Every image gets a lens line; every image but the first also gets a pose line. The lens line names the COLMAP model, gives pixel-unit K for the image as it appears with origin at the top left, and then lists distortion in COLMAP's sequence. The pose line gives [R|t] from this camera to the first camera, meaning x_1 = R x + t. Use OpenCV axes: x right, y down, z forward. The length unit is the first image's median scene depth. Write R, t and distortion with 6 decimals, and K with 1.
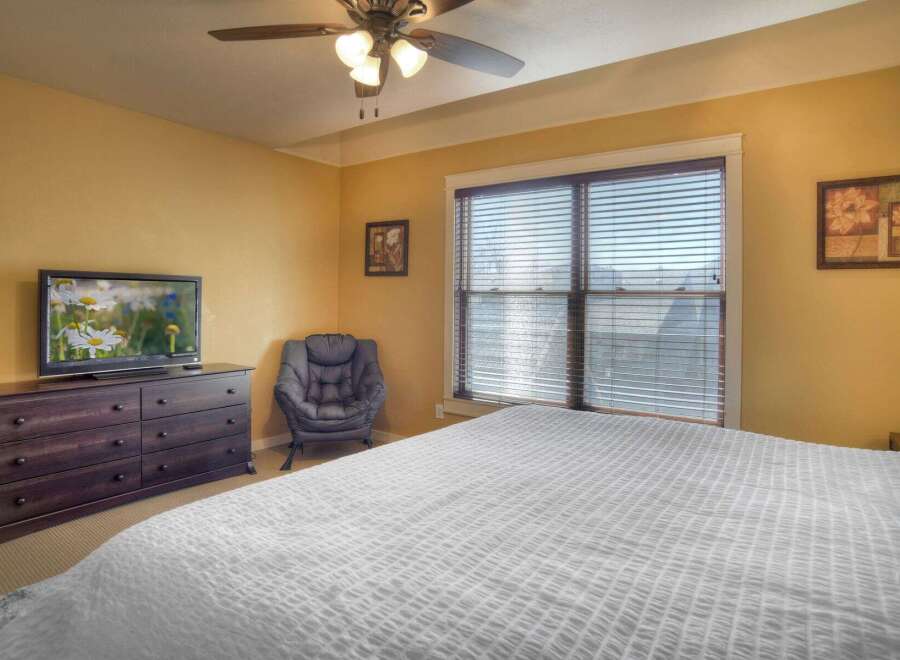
lens RADIAL K [[534.2, 0, 450.0], [0, 534.2, 330.0], [0, 0, 1]] dist [-0.058724, 0.000749]
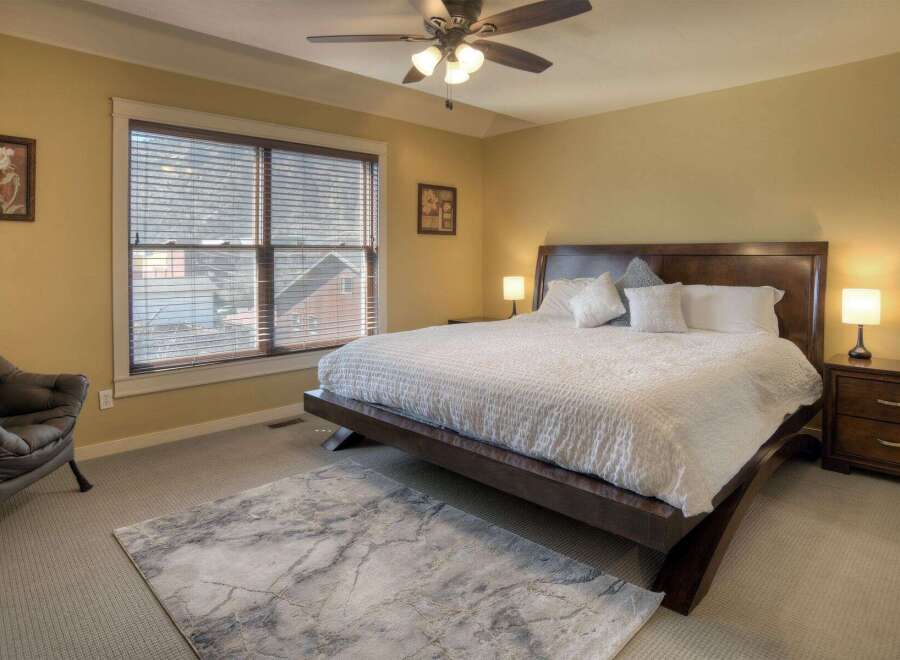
lens RADIAL K [[539.6, 0, 447.9], [0, 539.6, 279.9], [0, 0, 1]] dist [-0.062260, 0.000690]
pose [[0.184195, -0.055728, 0.981309, -0.945761], [0.059550, 0.997190, 0.045452, -0.036025], [-0.981084, 0.050064, 0.186996, 0.522257]]
